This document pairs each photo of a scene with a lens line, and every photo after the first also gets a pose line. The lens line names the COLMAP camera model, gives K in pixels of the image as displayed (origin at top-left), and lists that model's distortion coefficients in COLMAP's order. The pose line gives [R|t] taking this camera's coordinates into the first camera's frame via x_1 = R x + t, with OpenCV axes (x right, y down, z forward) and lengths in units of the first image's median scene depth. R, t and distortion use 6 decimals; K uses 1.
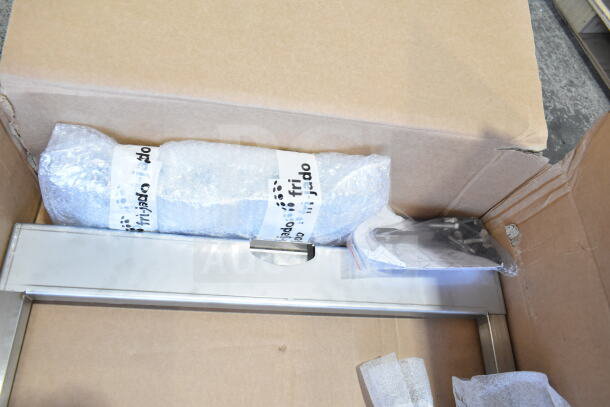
lens RADIAL K [[469.0, 0, 305.0], [0, 469.0, 203.5], [0, 0, 1]] dist [-0.007595, -0.001767]
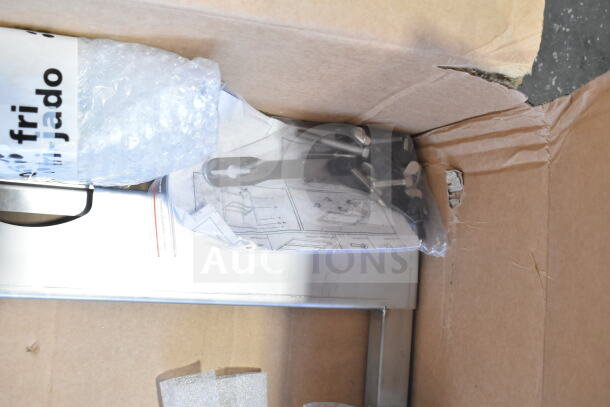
lens RADIAL K [[733.0, 0, 305.0], [0, 733.0, 203.5], [0, 0, 1]] dist [-0.019455, -0.015315]
pose [[0.991261, 0.085553, 0.100409, 0.193304], [-0.118845, 0.909517, 0.398315, -0.284398], [-0.057247, -0.406768, 0.911736, 0.199397]]
